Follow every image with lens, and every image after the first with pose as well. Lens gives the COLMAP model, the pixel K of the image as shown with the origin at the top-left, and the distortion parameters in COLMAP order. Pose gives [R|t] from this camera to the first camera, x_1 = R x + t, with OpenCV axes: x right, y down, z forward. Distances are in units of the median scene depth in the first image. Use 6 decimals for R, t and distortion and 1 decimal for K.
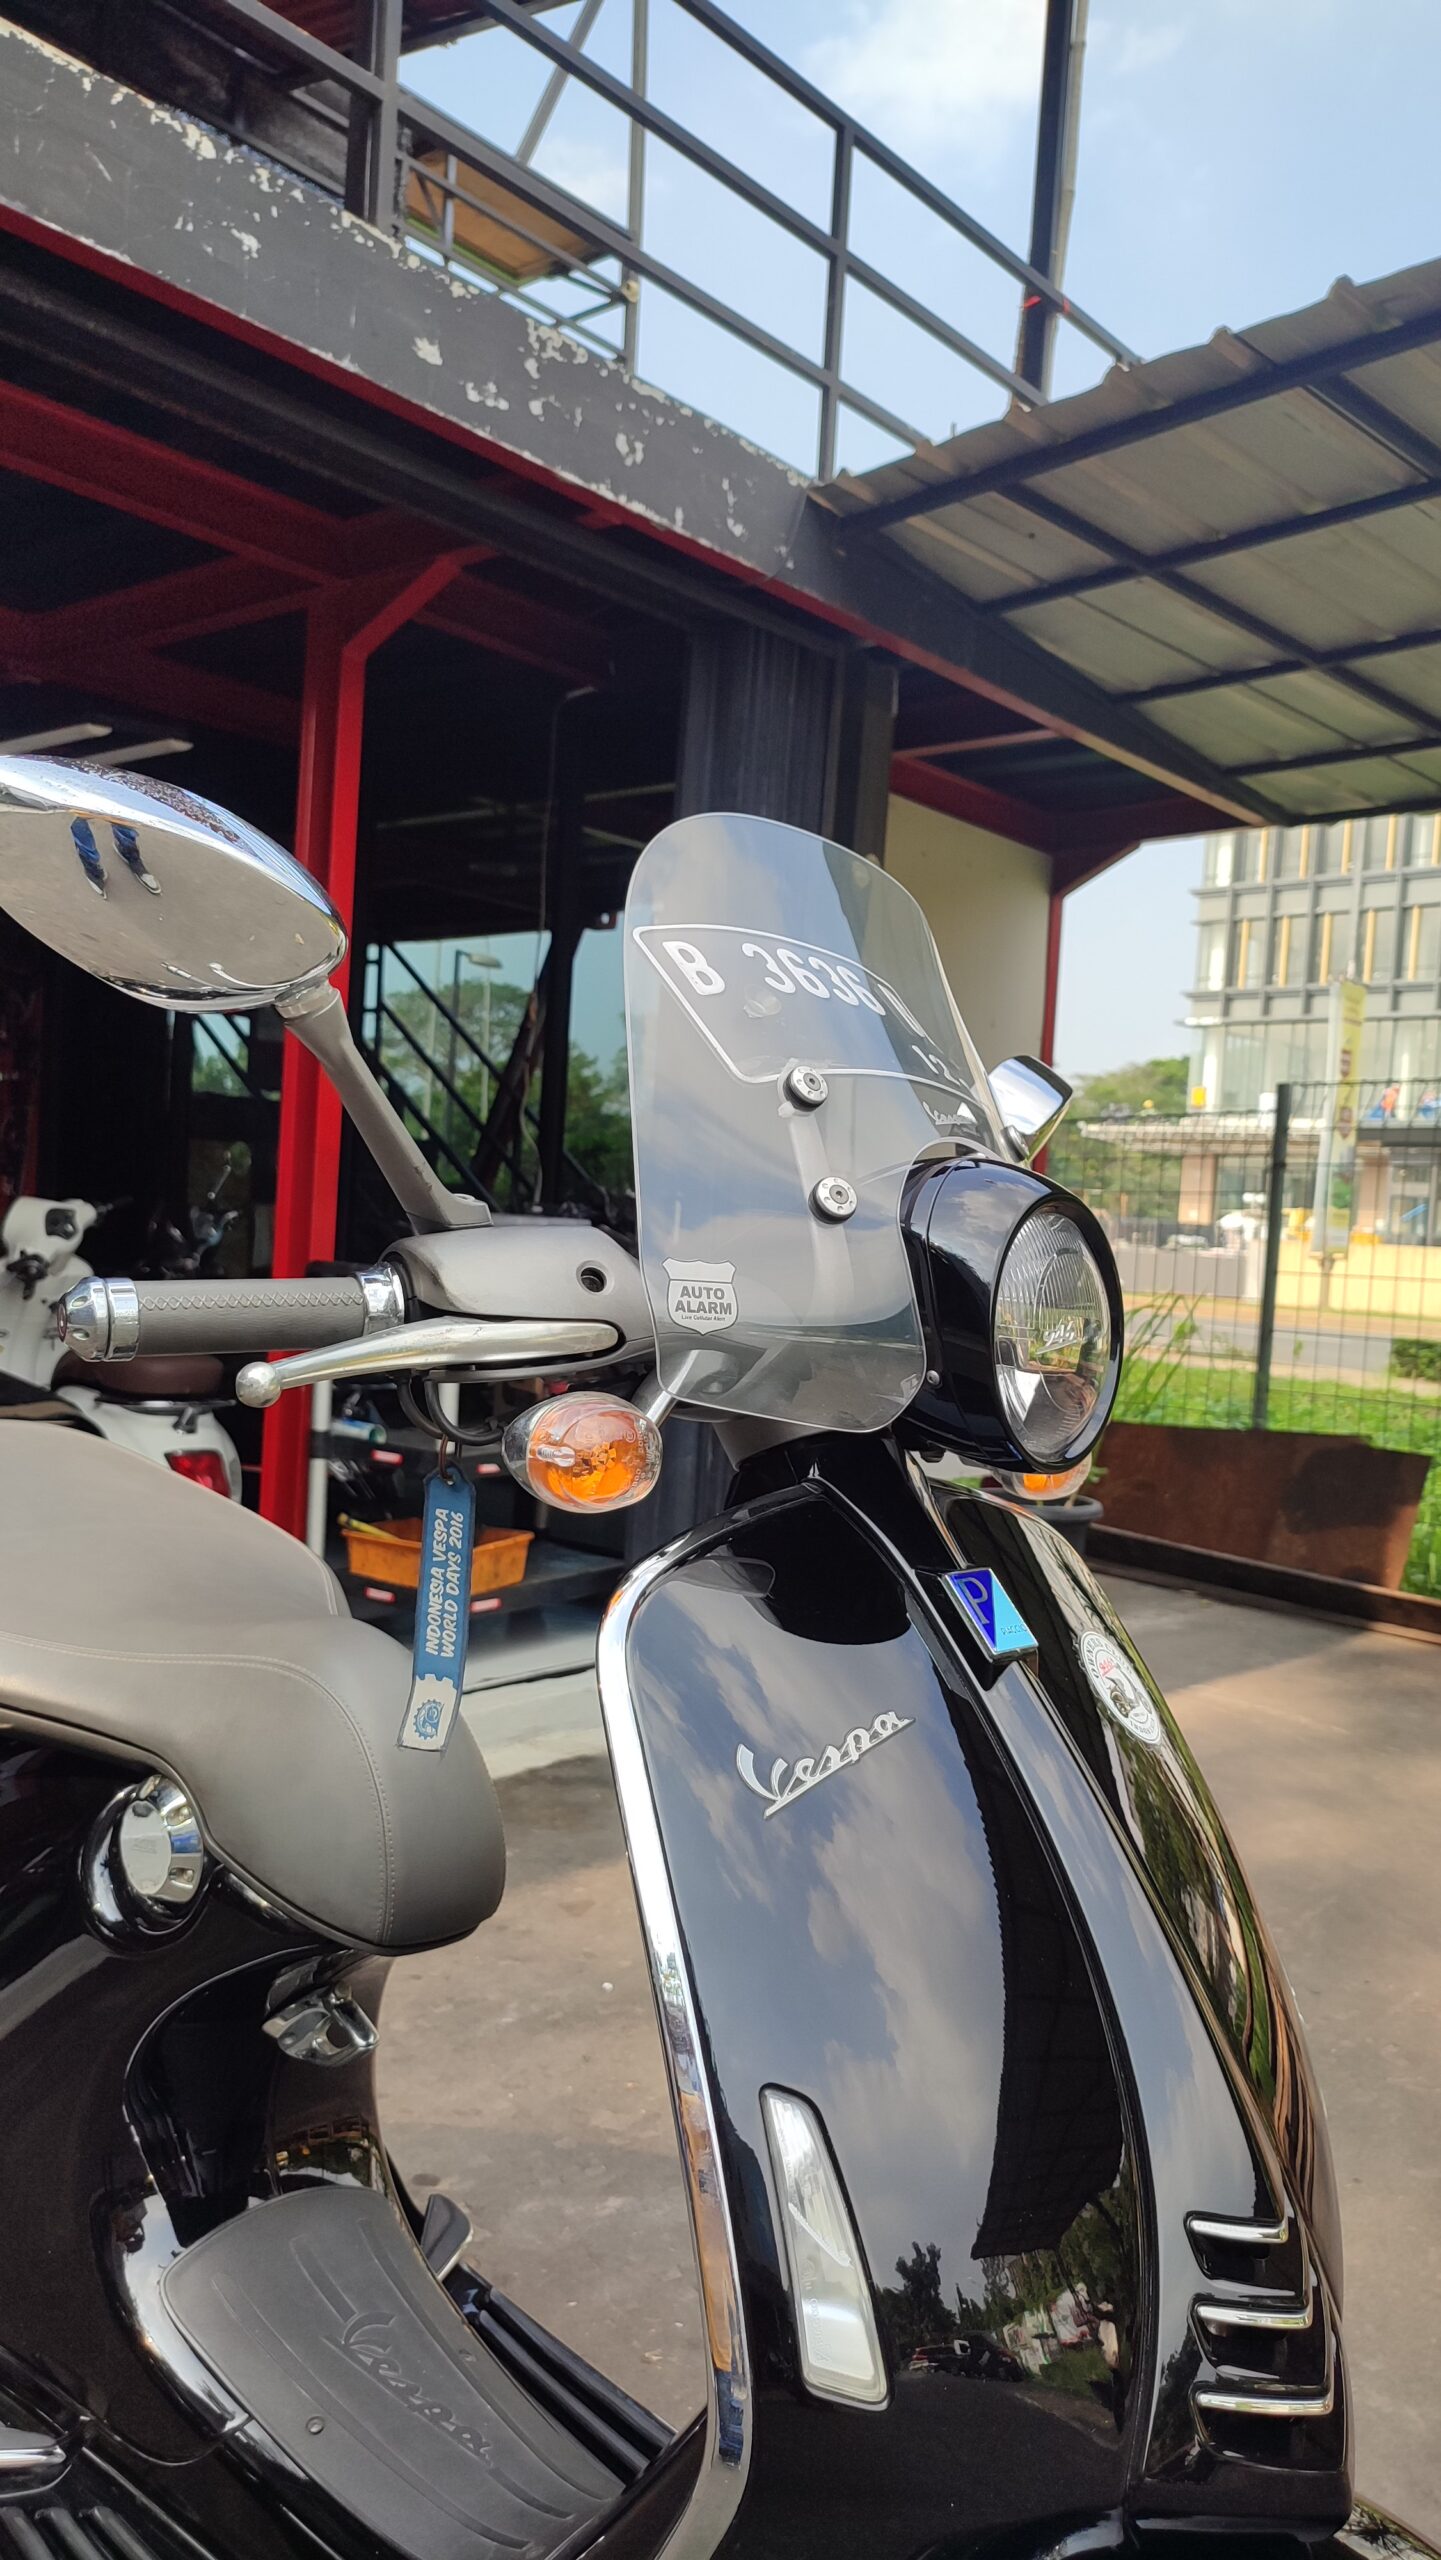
lens RADIAL K [[1881.2, 0, 721.6], [0, 1881.2, 1274.9], [0, 0, 1]] dist [0.014666, -0.018751]
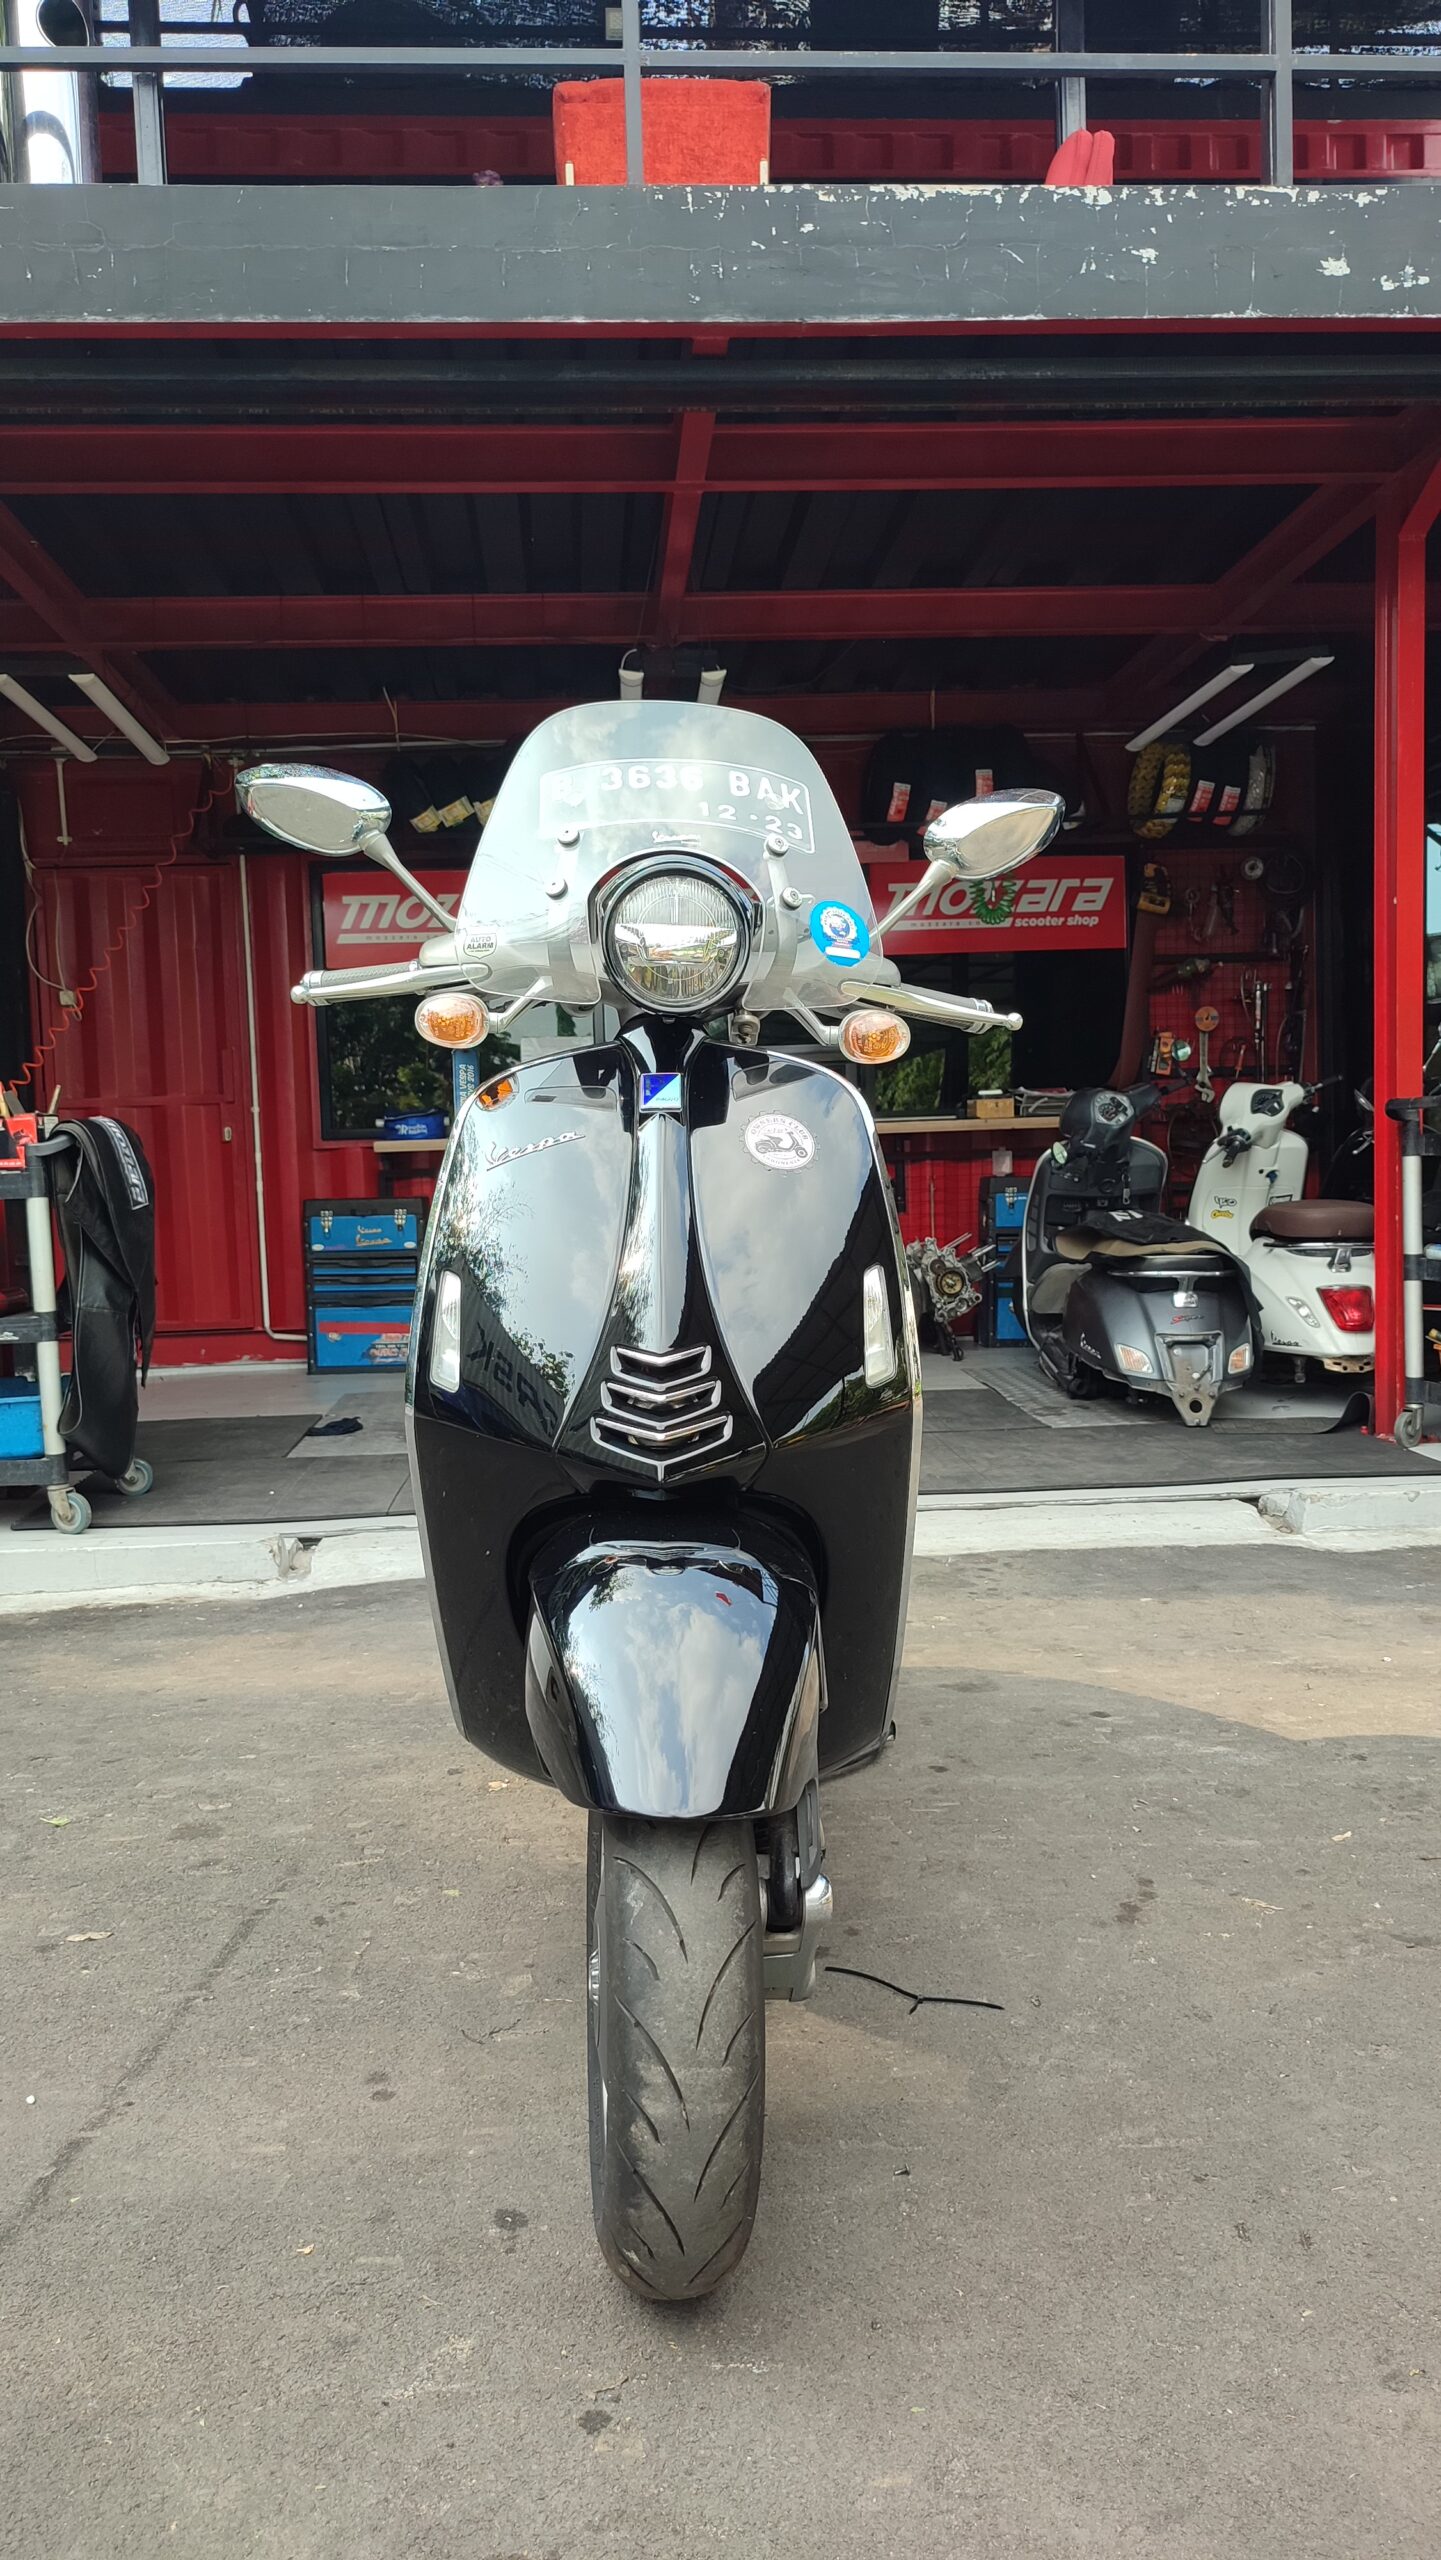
lens RADIAL K [[1881.2, 0, 723.2], [0, 1881.2, 1278.5], [0, 0, 1]] dist [0.014666, -0.018751]
pose [[0.687943, -0.033879, -0.724974, 0.379757], [0.052176, 0.998634, 0.002844, 0.089371], [0.723887, -0.039782, 0.688771, -0.064313]]
